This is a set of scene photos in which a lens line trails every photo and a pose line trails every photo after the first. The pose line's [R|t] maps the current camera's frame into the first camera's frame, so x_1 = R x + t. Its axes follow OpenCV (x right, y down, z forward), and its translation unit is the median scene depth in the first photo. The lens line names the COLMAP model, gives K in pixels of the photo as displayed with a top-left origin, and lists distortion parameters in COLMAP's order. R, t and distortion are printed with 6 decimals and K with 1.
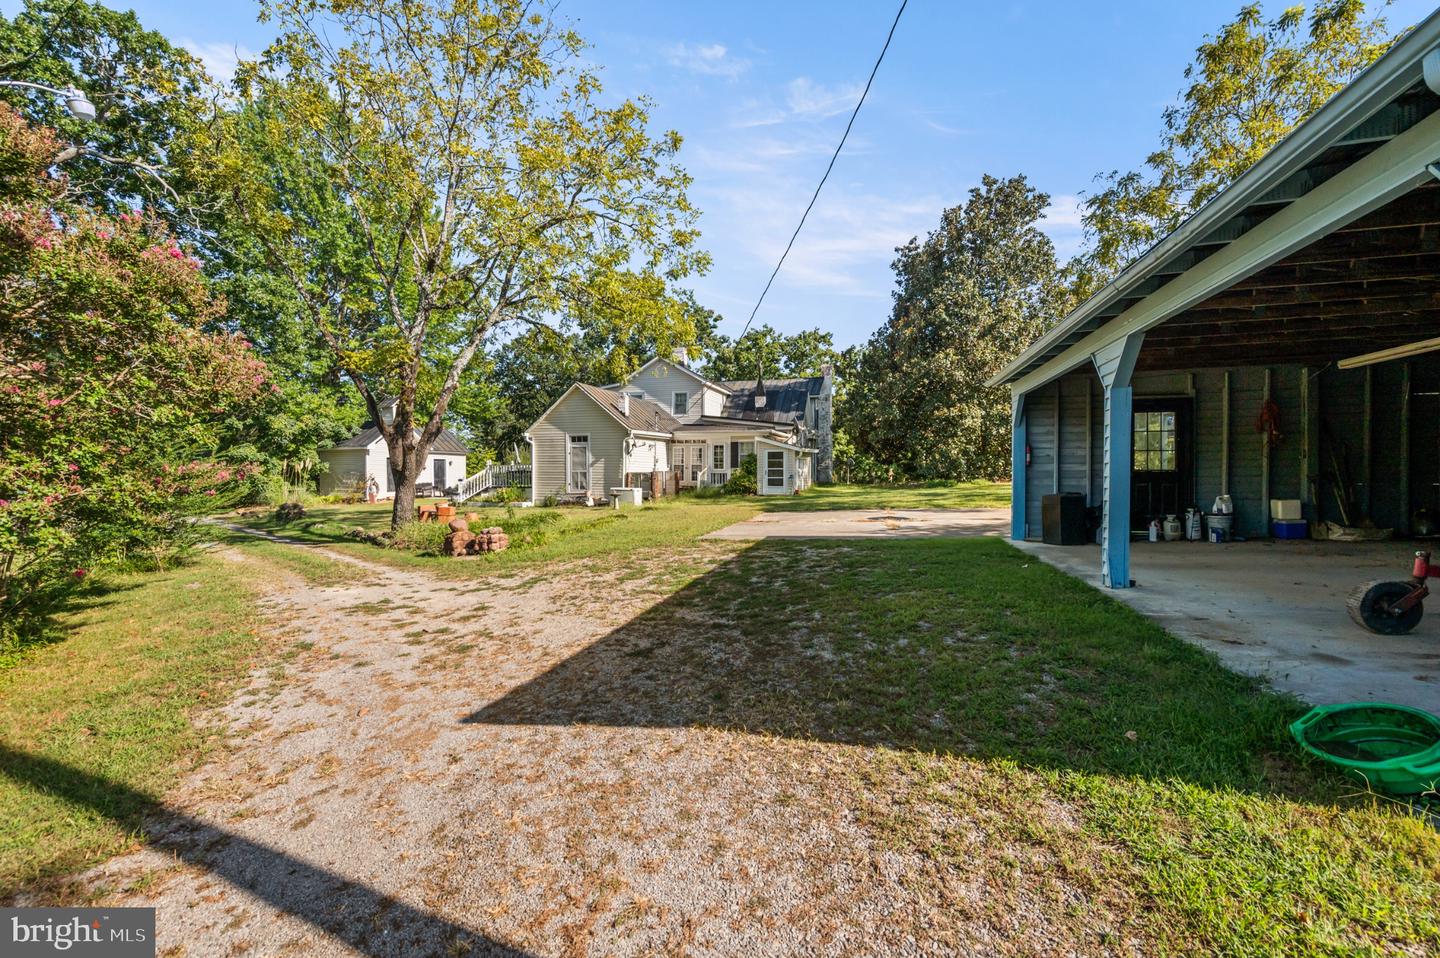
lens RADIAL K [[583.9, 0, 712.6], [0, 583.9, 476.6], [0, 0, 1]] dist [-0.002303, -0.000438]
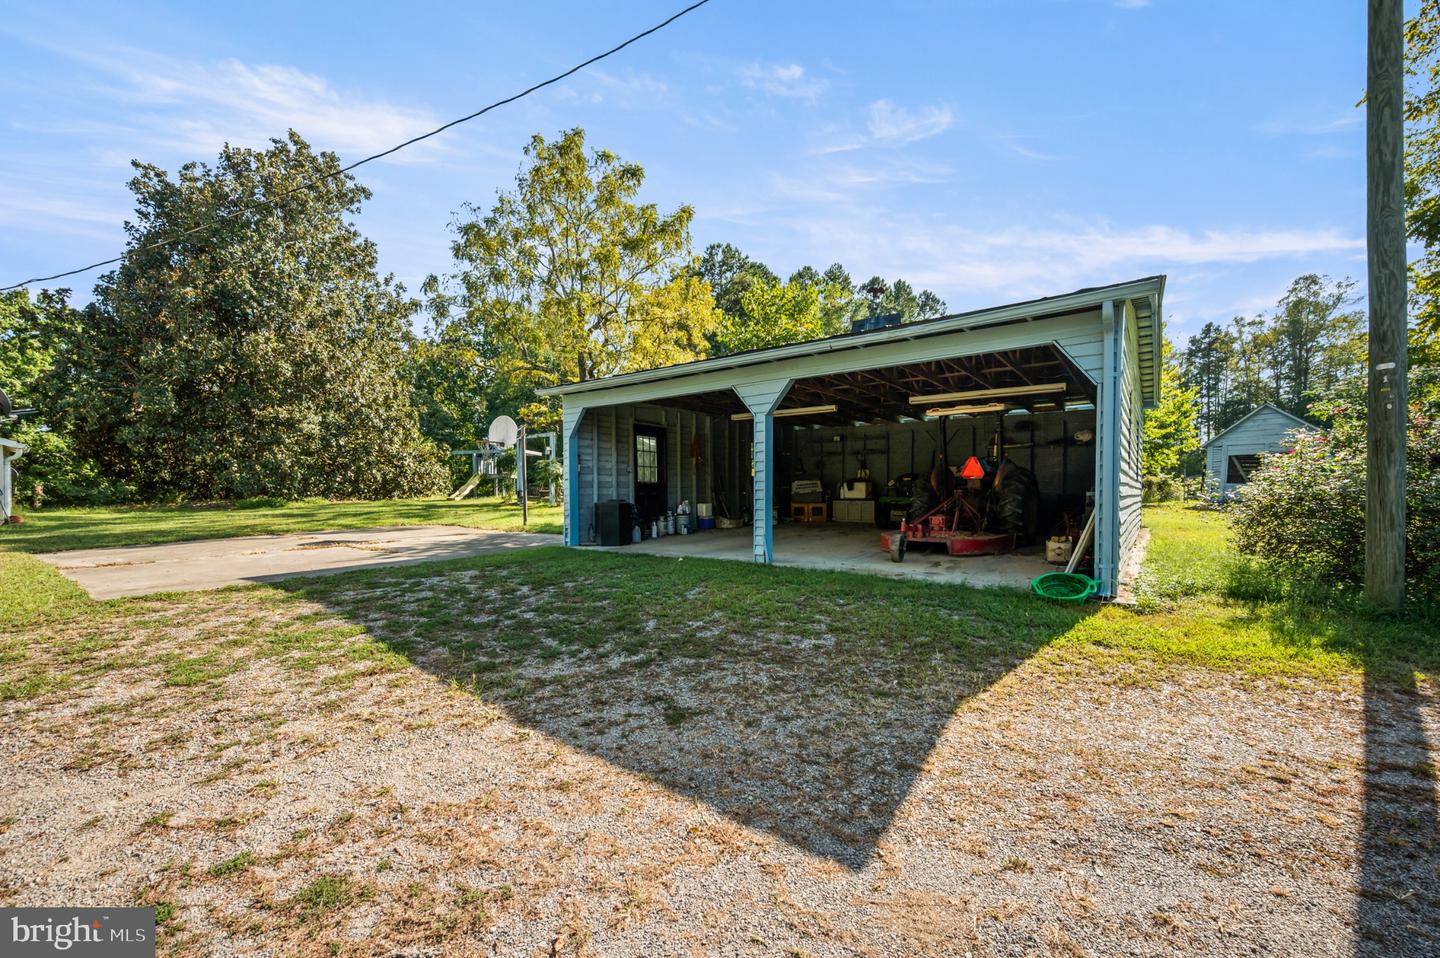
lens RADIAL K [[583.9, 0, 762.7], [0, 583.9, 513.4], [0, 0, 1]] dist [-0.002303, -0.000438]
pose [[0.349460, -0.028522, 0.936517, -0.349216], [0.004638, 0.999577, 0.028712, 0.022399], [-0.936940, -0.005691, 0.349445, 0.321978]]
